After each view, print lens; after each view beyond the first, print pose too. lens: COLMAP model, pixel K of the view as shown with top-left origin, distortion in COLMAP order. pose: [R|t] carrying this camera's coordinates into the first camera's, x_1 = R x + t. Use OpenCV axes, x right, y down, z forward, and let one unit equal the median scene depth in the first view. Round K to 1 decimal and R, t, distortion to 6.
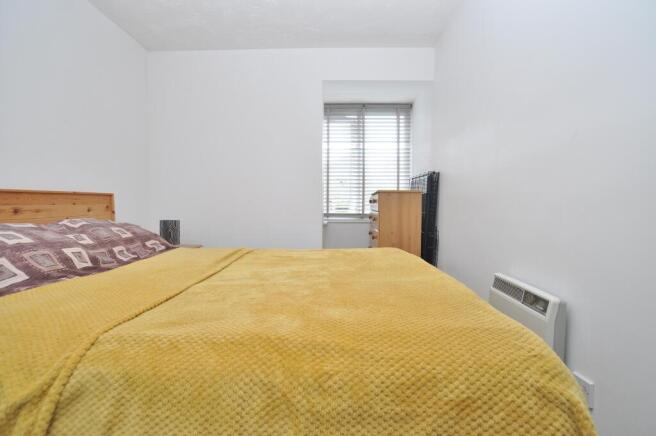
lens RADIAL K [[323.7, 0, 324.4], [0, 323.7, 219.3], [0, 0, 1]] dist [-0.048991, 0.018957]
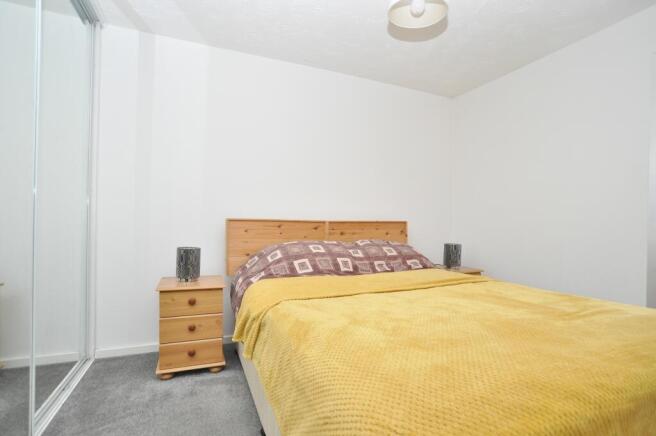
lens RADIAL K [[323.7, 0, 325.4], [0, 323.7, 221.7], [0, 0, 1]] dist [-0.048991, 0.018957]
pose [[0.417842, -0.003743, -0.908512, 0.525603], [-0.049449, 0.998416, -0.026855, -0.034980], [0.907173, 0.056146, 0.416995, 0.178609]]
